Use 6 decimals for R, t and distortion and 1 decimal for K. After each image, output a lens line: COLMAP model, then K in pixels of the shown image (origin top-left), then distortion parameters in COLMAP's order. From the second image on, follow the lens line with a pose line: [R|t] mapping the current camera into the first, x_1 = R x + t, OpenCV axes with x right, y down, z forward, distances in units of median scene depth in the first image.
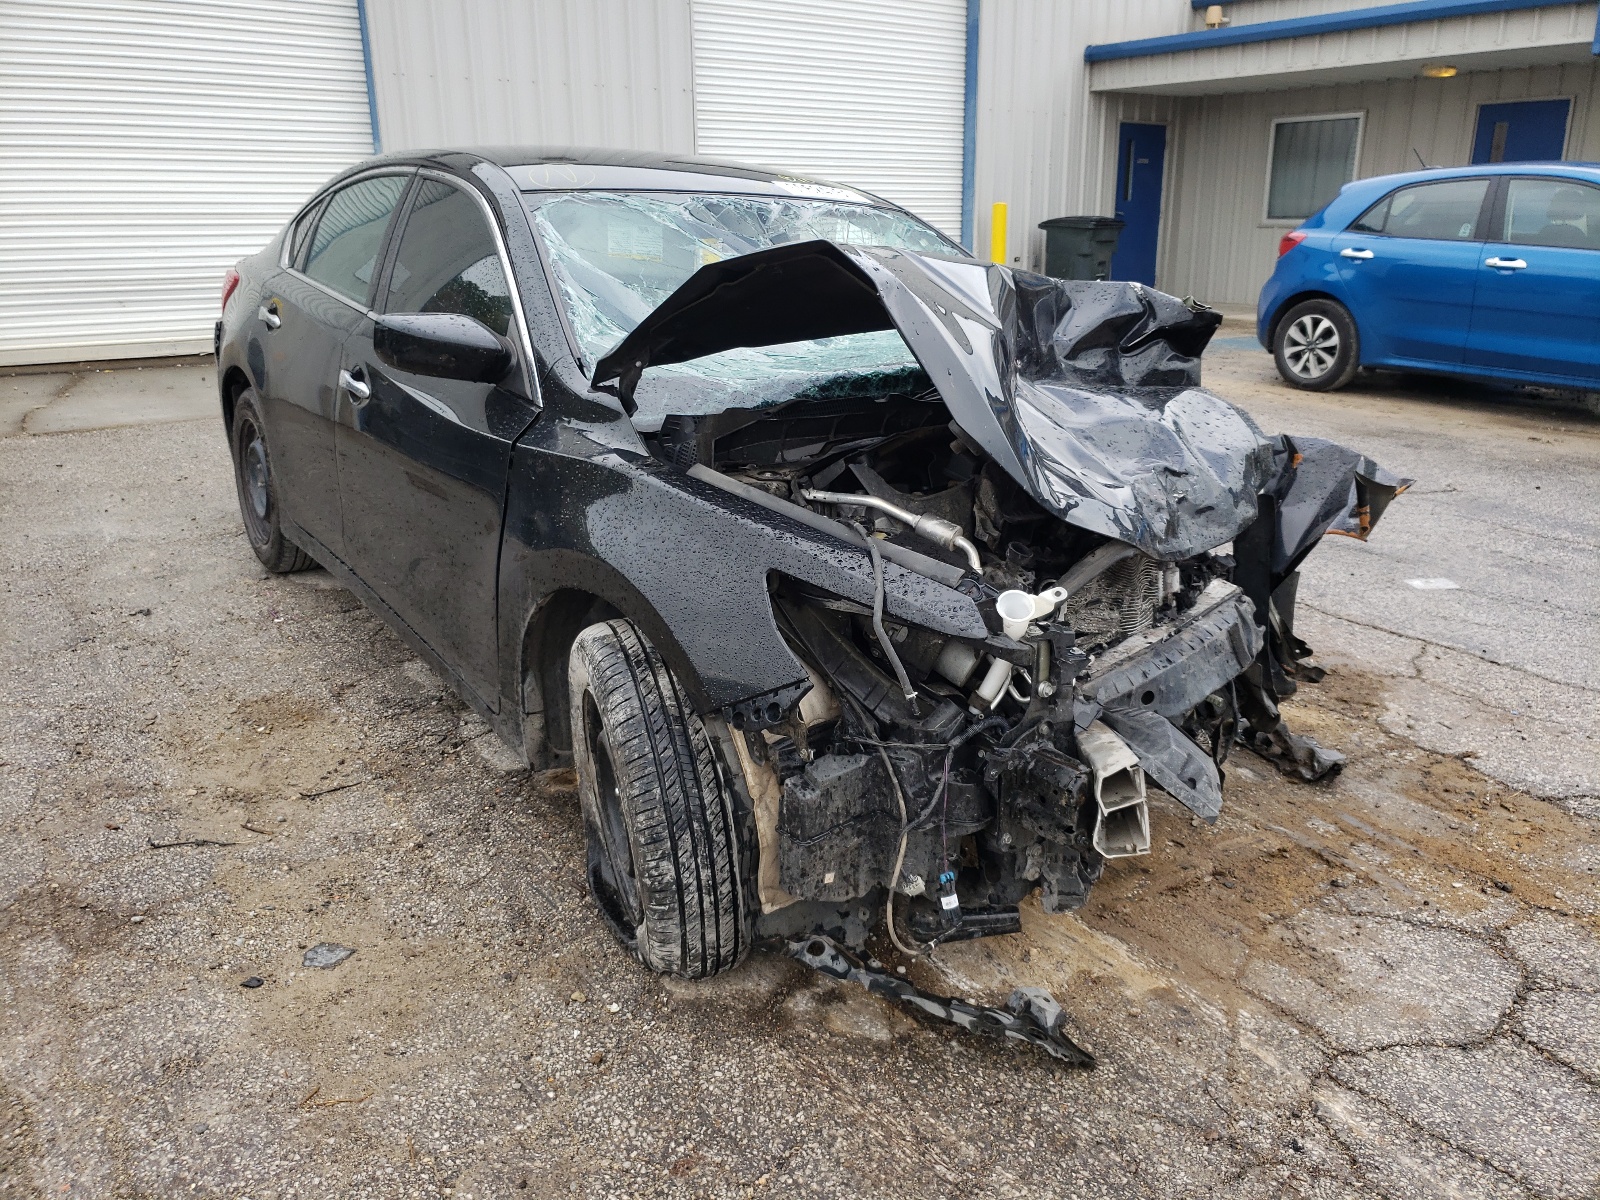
lens RADIAL K [[1199.9, 0, 797.7], [0, 1199.9, 600.0], [0, 0, 1]] dist [0.029207, -0.022782]
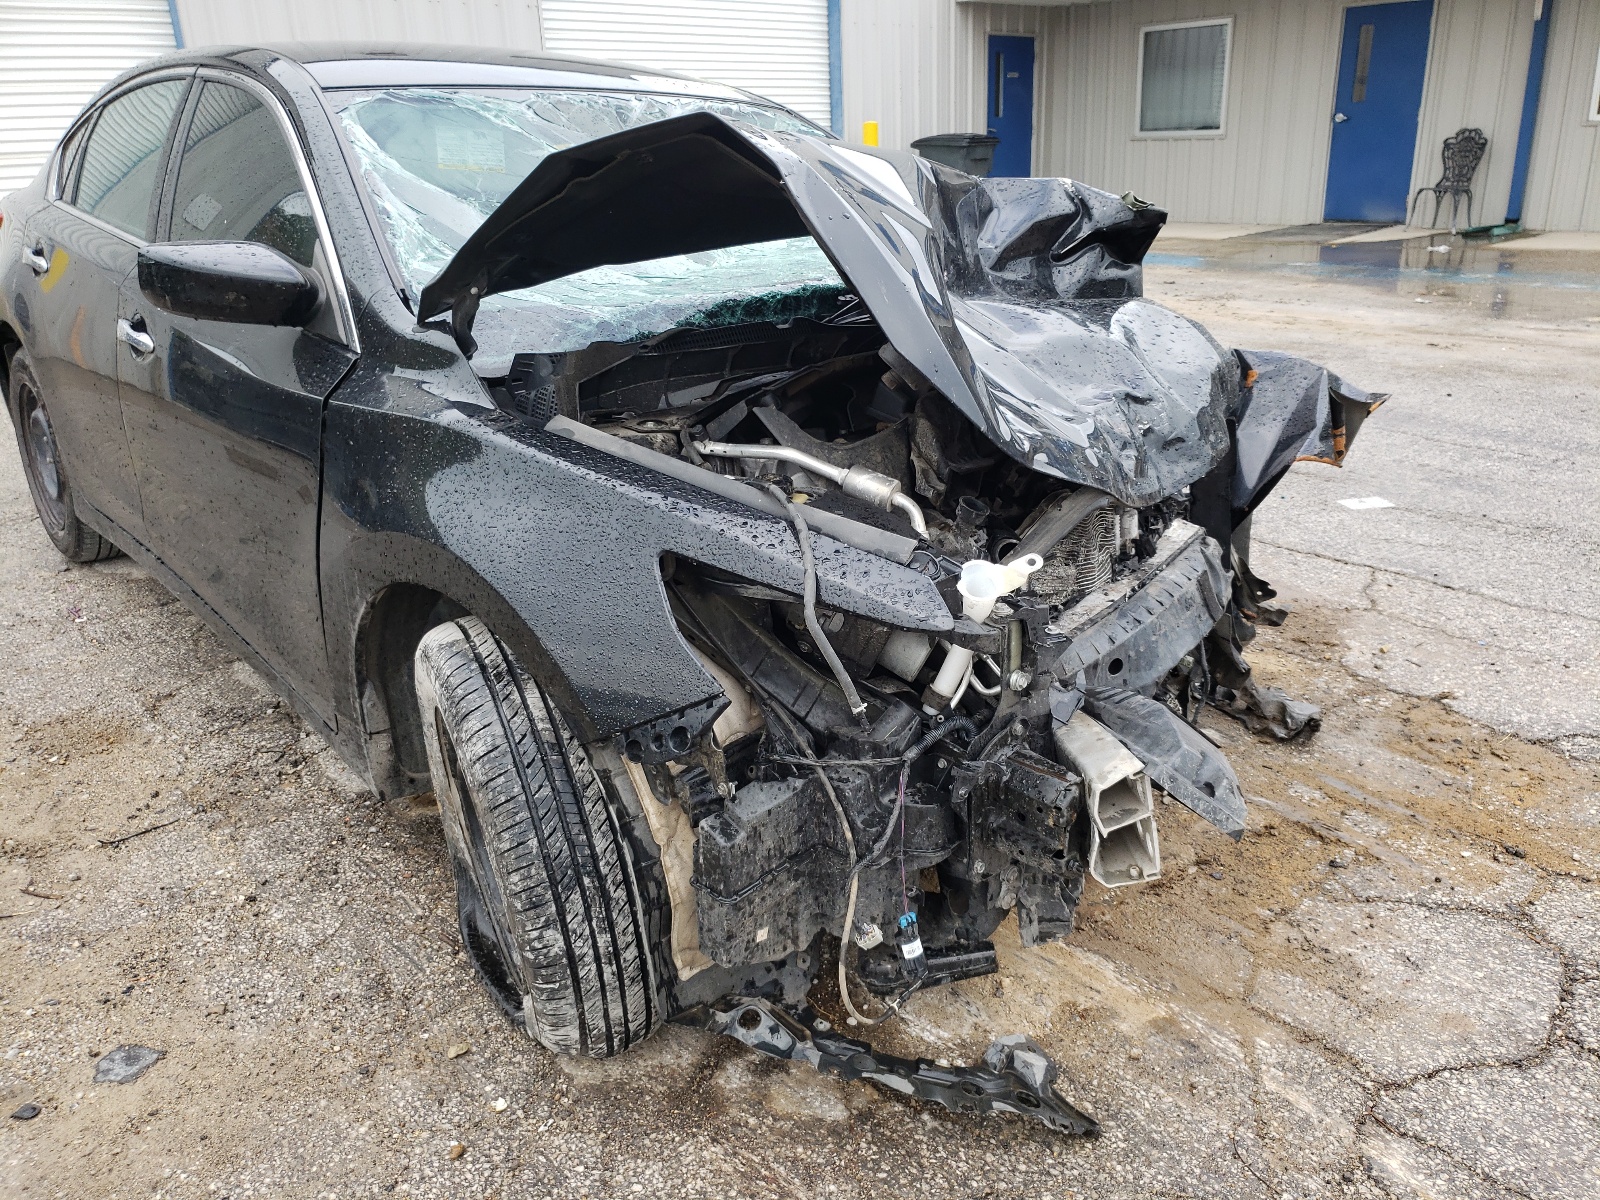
lens RADIAL K [[1199.9, 0, 806.7], [0, 1199.9, 601.4], [0, 0, 1]] dist [0.029207, -0.022782]
pose [[0.993178, -0.063295, 0.097935, -0.006940], [0.058099, 0.996793, 0.055026, -0.024802], [-0.101104, -0.048961, 0.993670, 0.184127]]
